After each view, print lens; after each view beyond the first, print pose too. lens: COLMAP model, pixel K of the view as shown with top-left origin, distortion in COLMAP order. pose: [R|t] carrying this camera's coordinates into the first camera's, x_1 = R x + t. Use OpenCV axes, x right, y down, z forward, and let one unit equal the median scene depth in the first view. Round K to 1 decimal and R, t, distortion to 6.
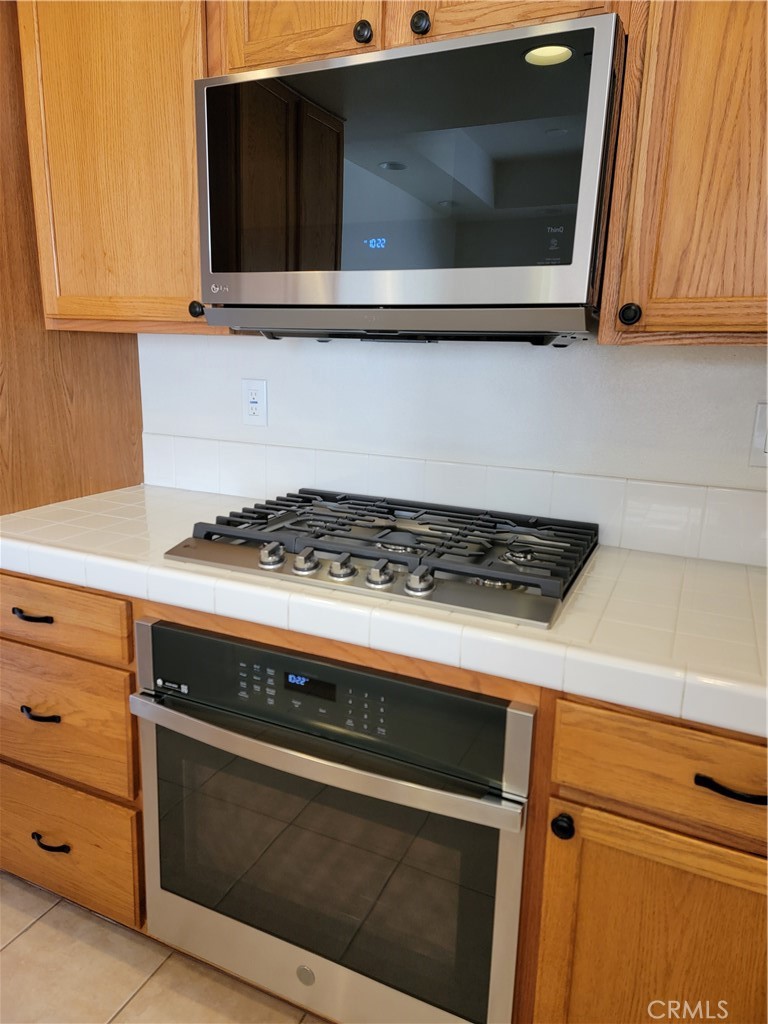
lens RADIAL K [[712.7, 0, 382.2], [0, 712.7, 521.8], [0, 0, 1]] dist [0.095965, -0.084304]
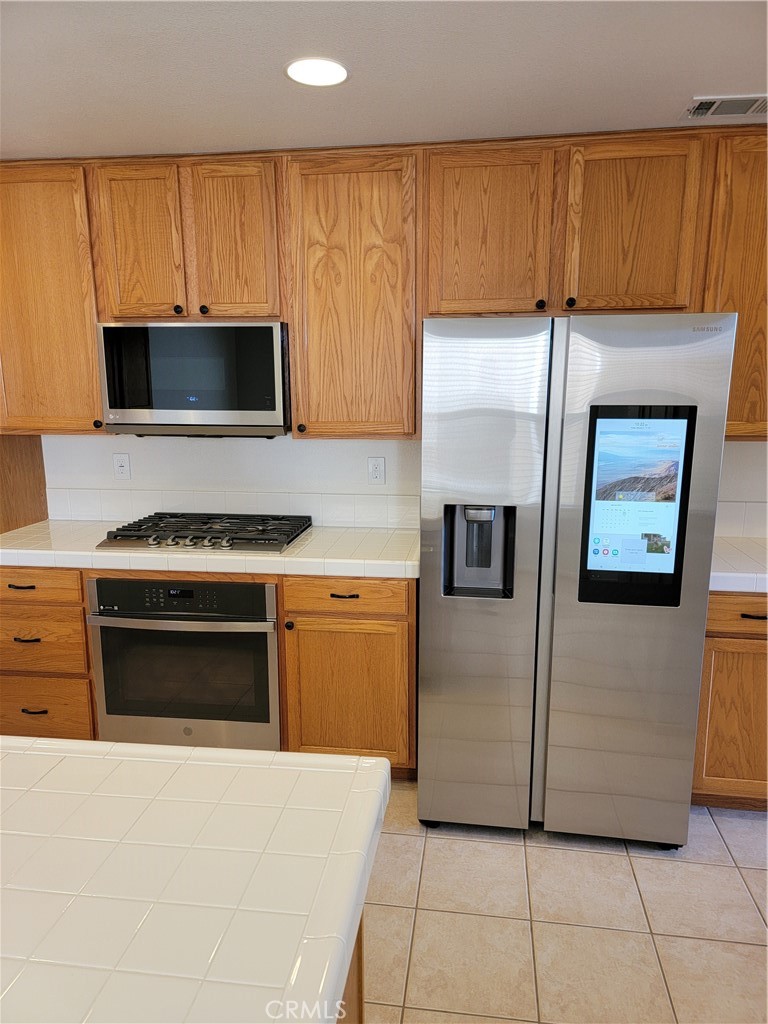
lens RADIAL K [[712.7, 0, 382.2], [0, 712.7, 521.8], [0, 0, 1]] dist [0.095965, -0.084304]
pose [[0.960477, -0.085149, 0.265016, -0.065087], [0.096115, 0.994957, -0.028665, 0.117022], [-0.261238, 0.053004, 0.963818, -1.248951]]
